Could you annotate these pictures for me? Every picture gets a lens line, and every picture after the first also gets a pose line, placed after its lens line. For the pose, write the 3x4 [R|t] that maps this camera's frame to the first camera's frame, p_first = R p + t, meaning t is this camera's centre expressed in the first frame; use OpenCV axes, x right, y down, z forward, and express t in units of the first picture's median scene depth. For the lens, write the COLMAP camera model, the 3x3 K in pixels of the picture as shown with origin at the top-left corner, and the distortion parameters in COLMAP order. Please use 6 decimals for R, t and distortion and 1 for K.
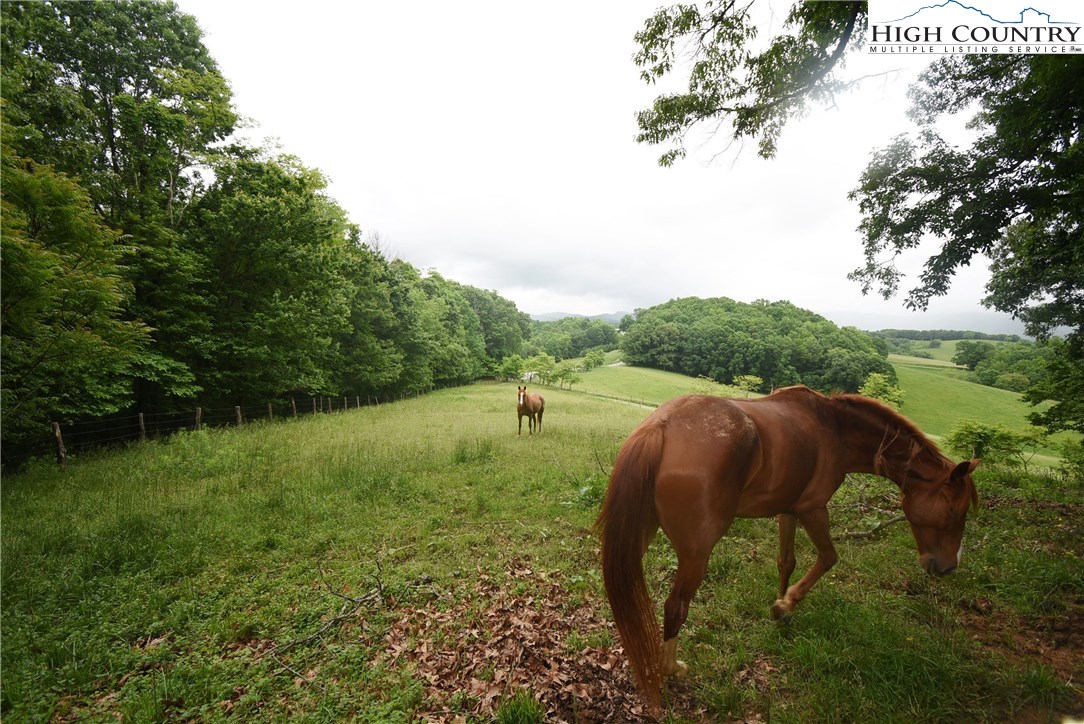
lens RADIAL K [[479.0, 0, 547.6], [0, 479.0, 363.0], [0, 0, 1]] dist [0.022671, -0.027047]
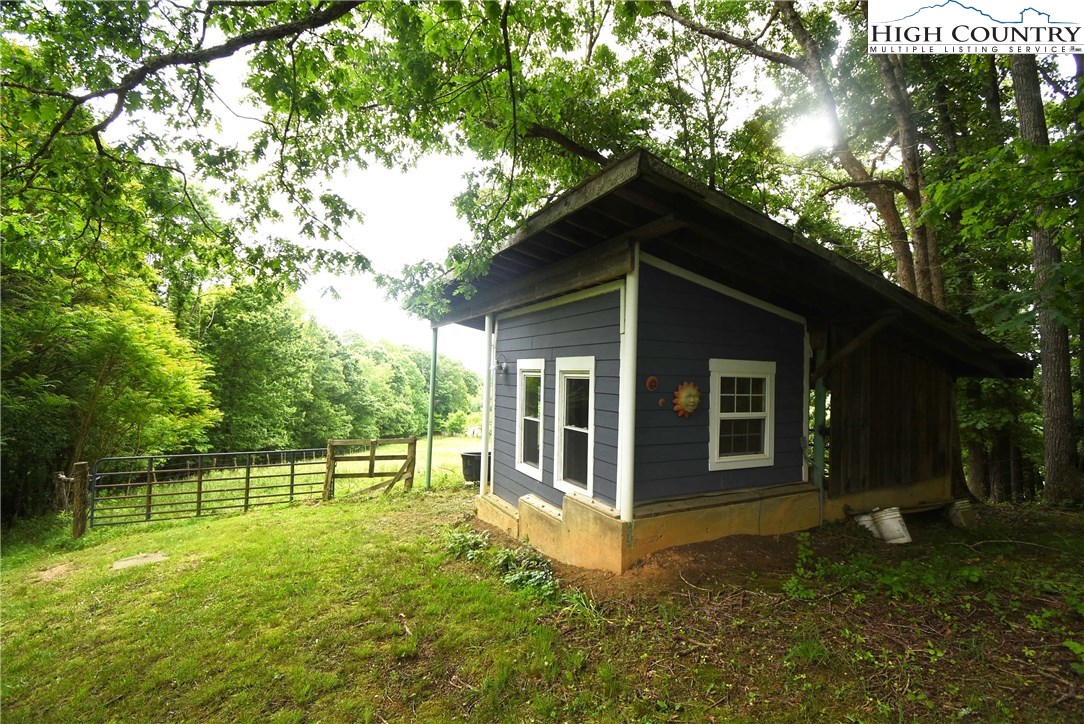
lens RADIAL K [[479.0, 0, 547.6], [0, 479.0, 363.0], [0, 0, 1]] dist [0.022671, -0.027047]
pose [[0.995474, -0.013731, 0.094035, 0.070171], [0.023893, 0.993884, -0.107814, -0.007089], [-0.091979, 0.109572, 0.989714, -0.239015]]
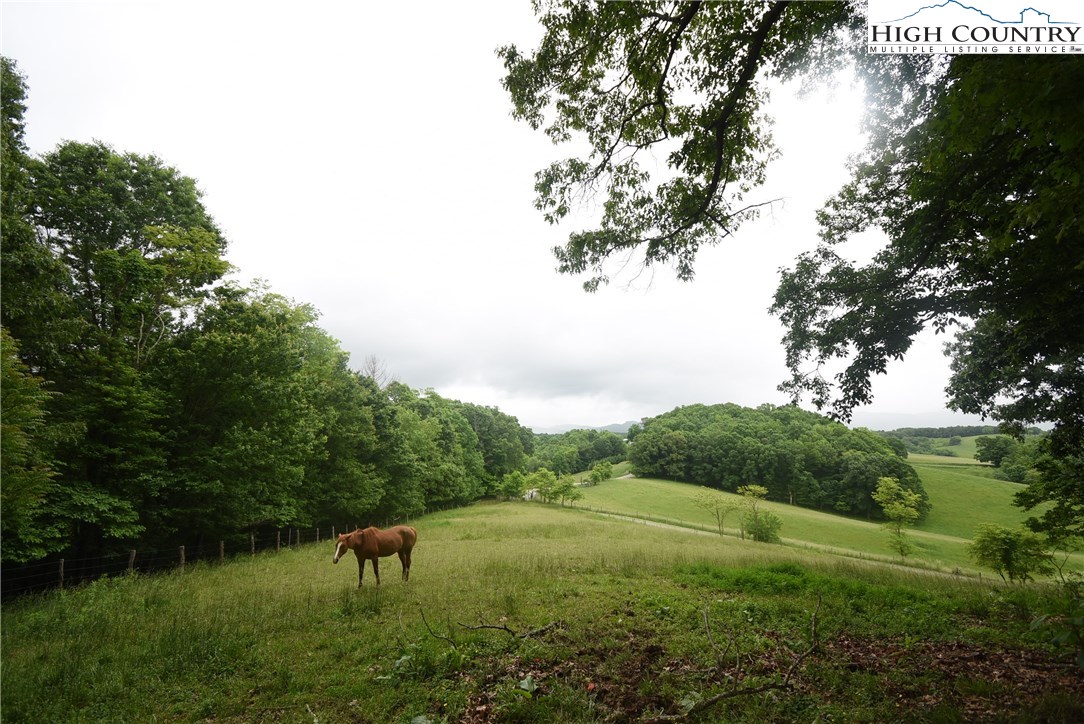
lens RADIAL K [[479.0, 0, 547.6], [0, 479.0, 363.0], [0, 0, 1]] dist [0.022671, -0.027047]
pose [[0.998938, -0.044270, -0.012737, 0.046008], [0.040101, 0.971768, -0.232504, -0.005275], [0.022670, 0.231746, 0.972512, 0.003774]]
